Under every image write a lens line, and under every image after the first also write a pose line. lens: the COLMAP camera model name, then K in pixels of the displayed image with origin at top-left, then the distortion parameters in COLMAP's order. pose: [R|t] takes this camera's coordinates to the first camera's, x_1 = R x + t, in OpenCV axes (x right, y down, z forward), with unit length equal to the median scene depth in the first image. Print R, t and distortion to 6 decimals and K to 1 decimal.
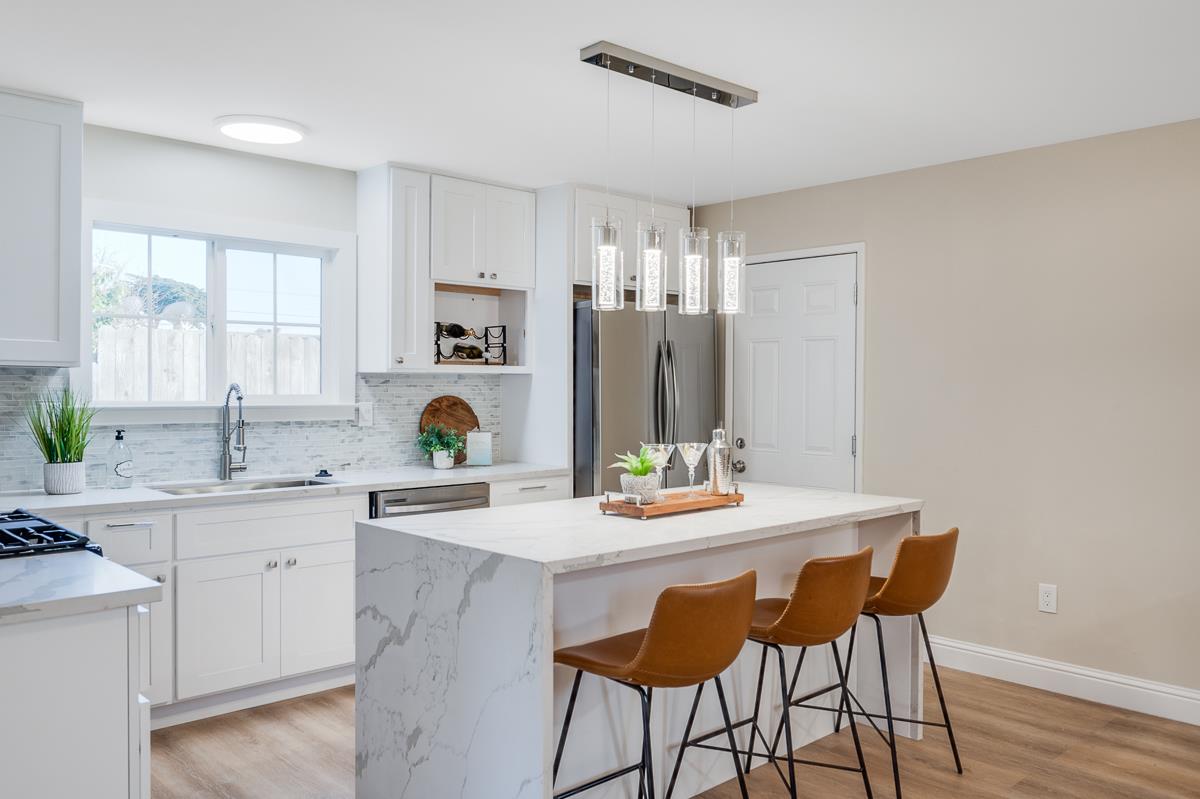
lens RADIAL K [[932.0, 0, 600.5], [0, 932.0, 403.1], [0, 0, 1]] dist [-0.002516, -0.004767]
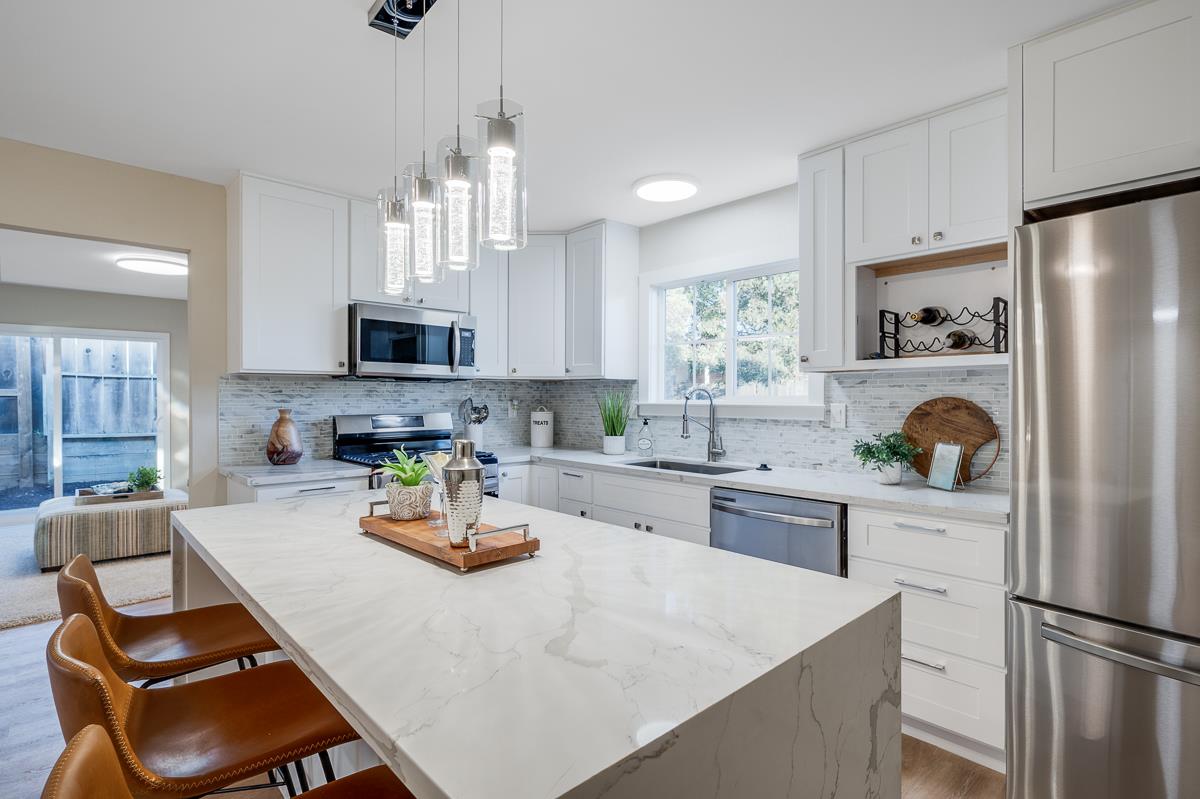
lens RADIAL K [[578.0, 0, 600.7], [0, 578.0, 399.2], [0, 0, 1]] dist [-0.001071, -0.000266]
pose [[-0.004858, -0.001782, -0.999987, 0.361889], [-0.018125, 0.999834, -0.001694, -0.000035], [0.999824, 0.018117, -0.004889, 0.763411]]
